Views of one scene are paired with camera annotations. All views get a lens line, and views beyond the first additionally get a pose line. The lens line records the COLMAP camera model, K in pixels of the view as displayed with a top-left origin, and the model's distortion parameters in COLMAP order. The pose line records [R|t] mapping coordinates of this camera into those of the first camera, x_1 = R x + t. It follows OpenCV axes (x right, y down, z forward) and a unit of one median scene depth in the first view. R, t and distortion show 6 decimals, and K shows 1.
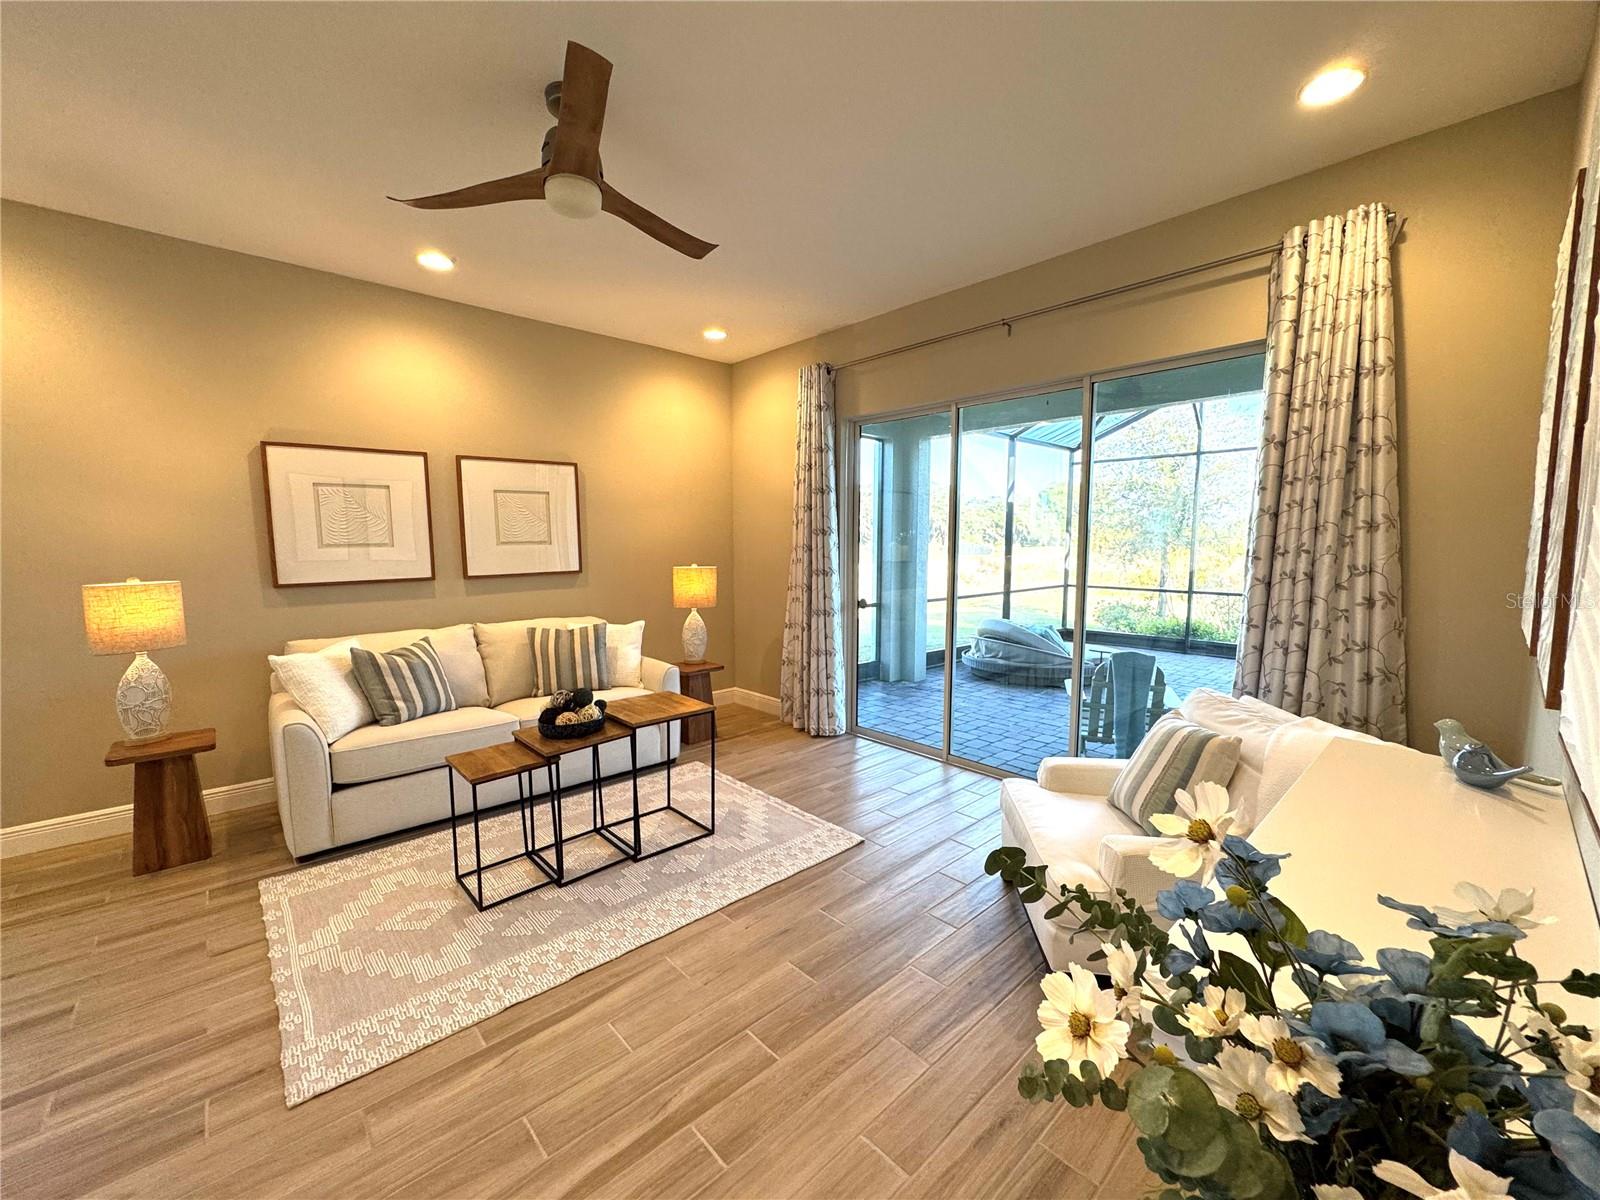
lens RADIAL K [[636.8, 0, 800.0], [0, 636.8, 600.0], [0, 0, 1]] dist [-0.002421, -0.000403]
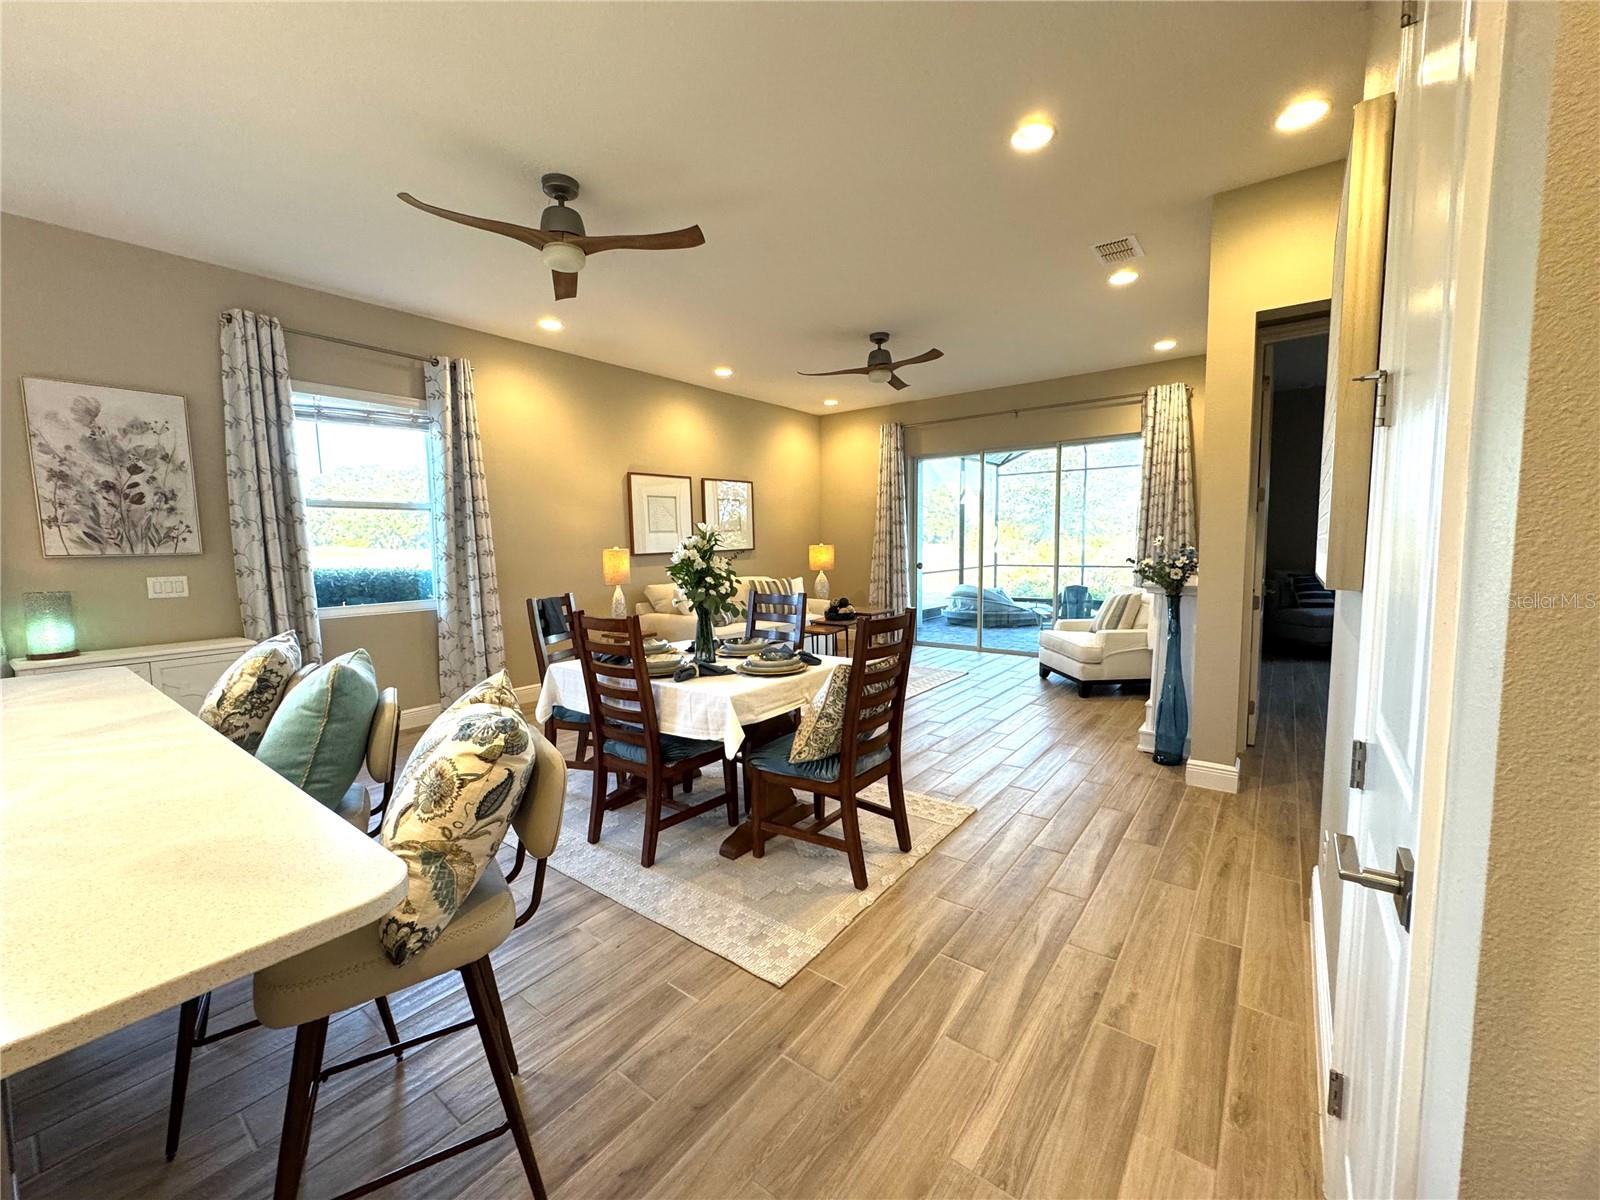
lens RADIAL K [[636.8, 0, 800.0], [0, 636.8, 600.0], [0, 0, 1]] dist [-0.002421, -0.000403]
pose [[0.985301, -0.030179, 0.168138, -0.839969], [0.030461, 0.999536, 0.000900, 0.143184], [-0.168087, 0.004235, 0.985763, -0.999476]]
